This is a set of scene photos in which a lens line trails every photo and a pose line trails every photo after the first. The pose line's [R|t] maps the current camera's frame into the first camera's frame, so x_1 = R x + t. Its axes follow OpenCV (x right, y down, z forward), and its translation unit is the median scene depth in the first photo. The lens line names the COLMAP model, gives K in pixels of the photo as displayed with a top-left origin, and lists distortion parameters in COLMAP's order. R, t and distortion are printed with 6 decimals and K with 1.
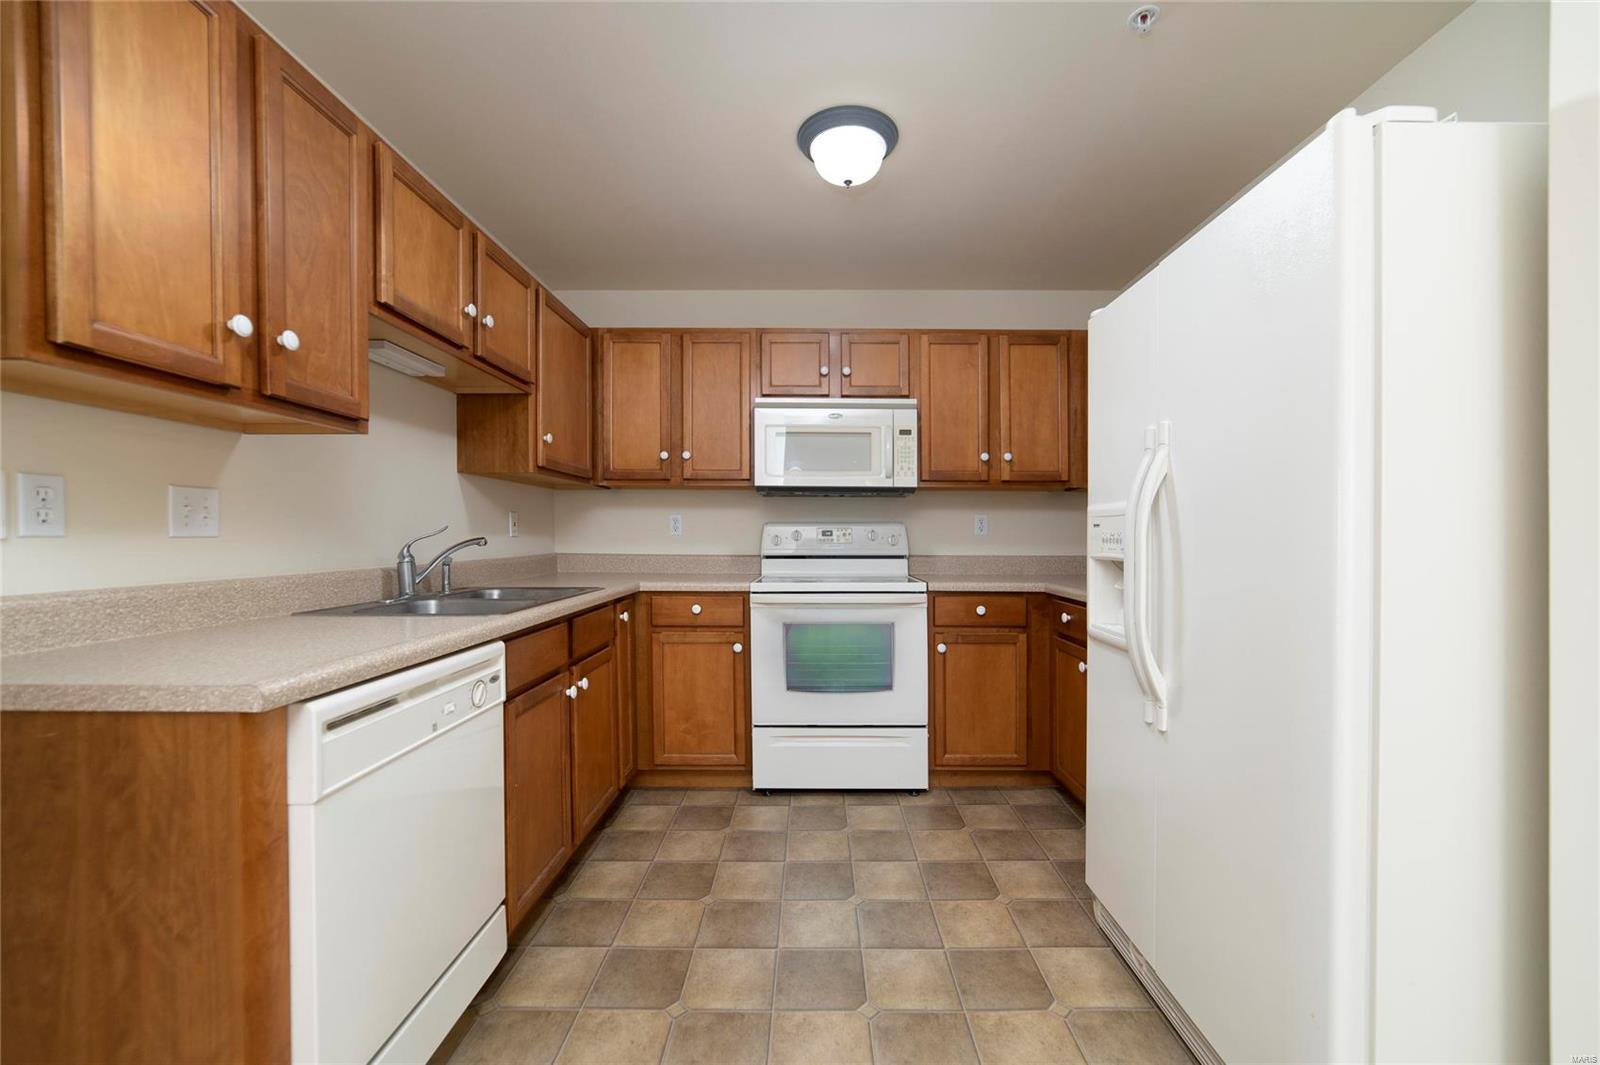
lens RADIAL K [[641.3, 0, 802.9], [0, 641.3, 496.9], [0, 0, 1]] dist [-0.016768, 0.007940]
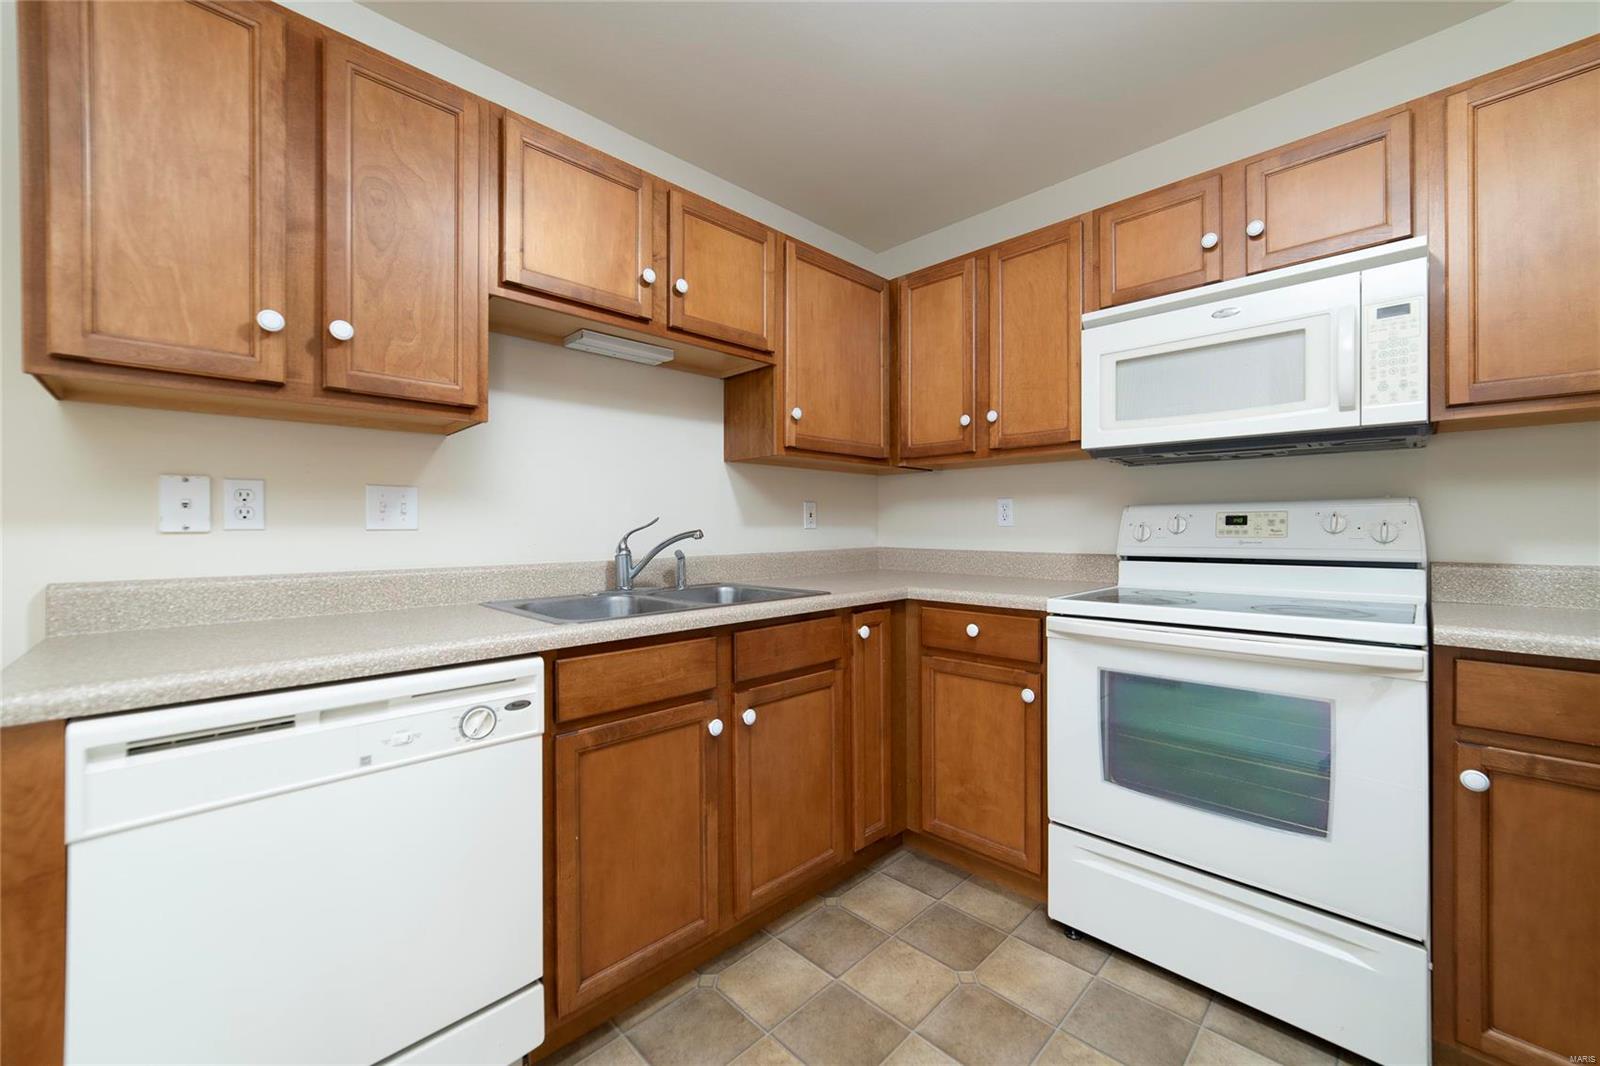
lens RADIAL K [[622.4, 0, 817.1], [0, 622.4, 516.3], [0, 0, 1]] dist [-0.001925, 0.000051]
pose [[0.721529, -0.017891, -0.692153, 0.188333], [0.046738, 0.998644, 0.022908, 0.026379], [0.690805, -0.048879, 0.721387, 0.393117]]
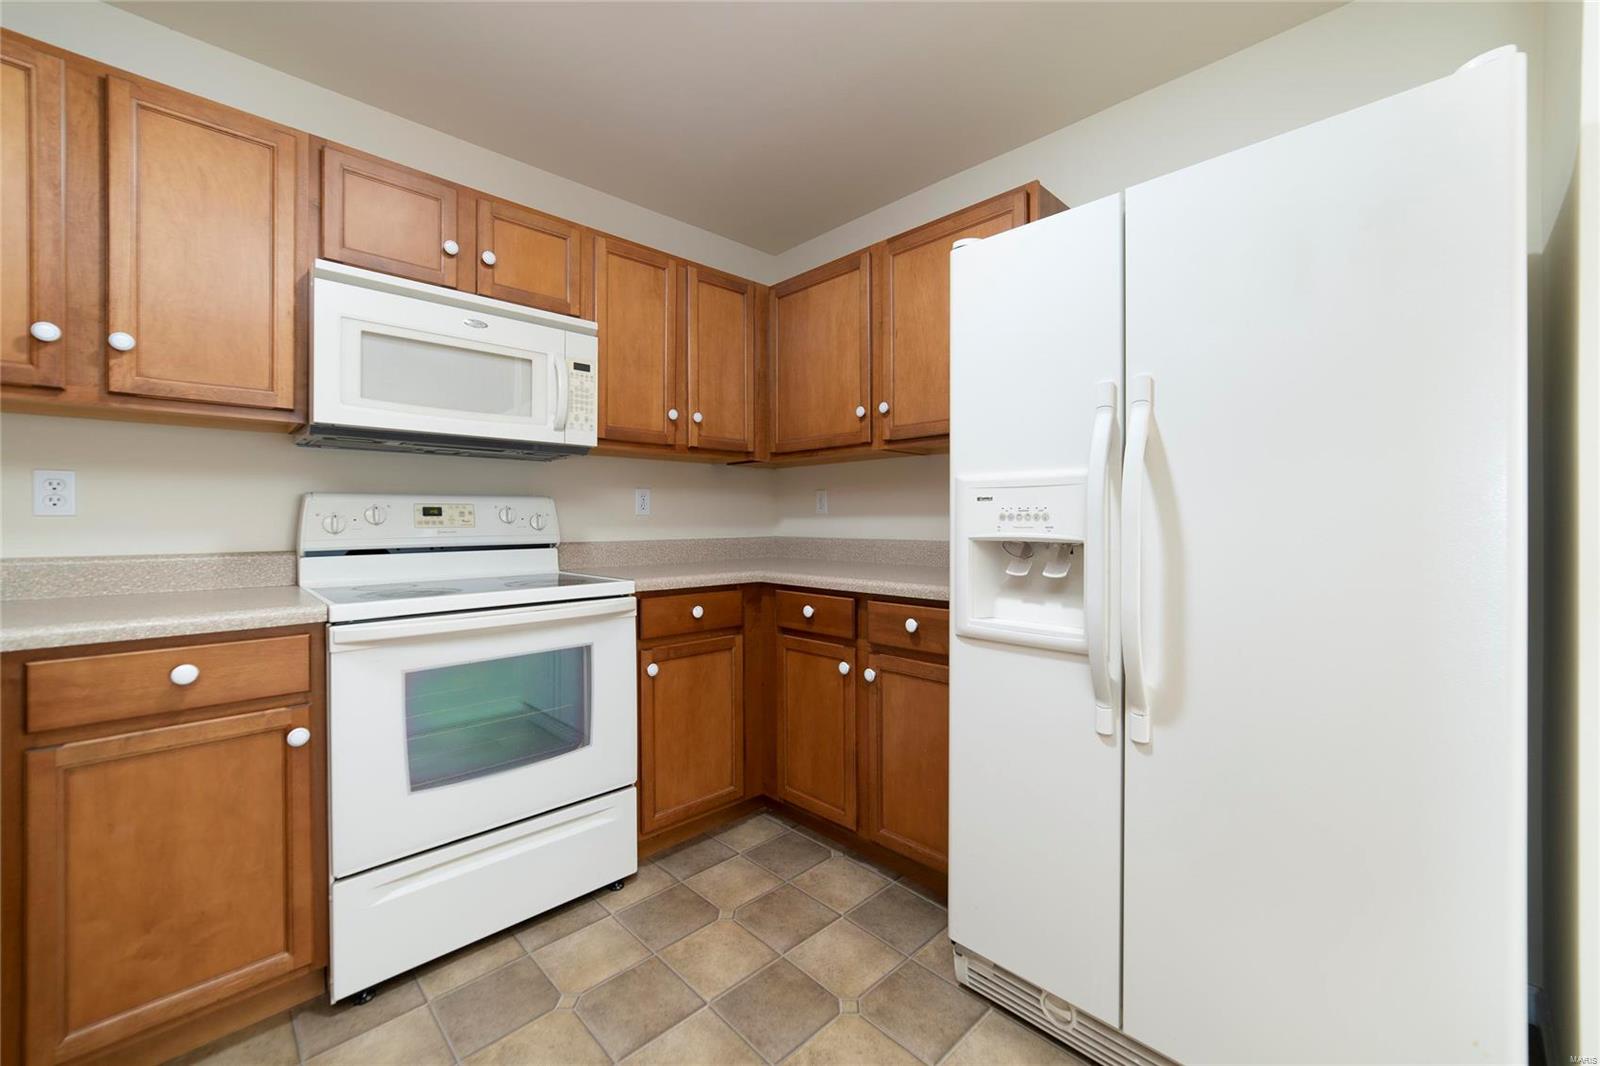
lens RADIAL K [[641.3, 0, 802.9], [0, 641.3, 497.4], [0, 0, 1]] dist [-0.016768, 0.007940]
pose [[0.714887, 0.019489, 0.698968, -0.170036], [-0.038529, 0.999191, 0.011546, 0.026429], [-0.698178, -0.035185, 0.715059, 0.369315]]
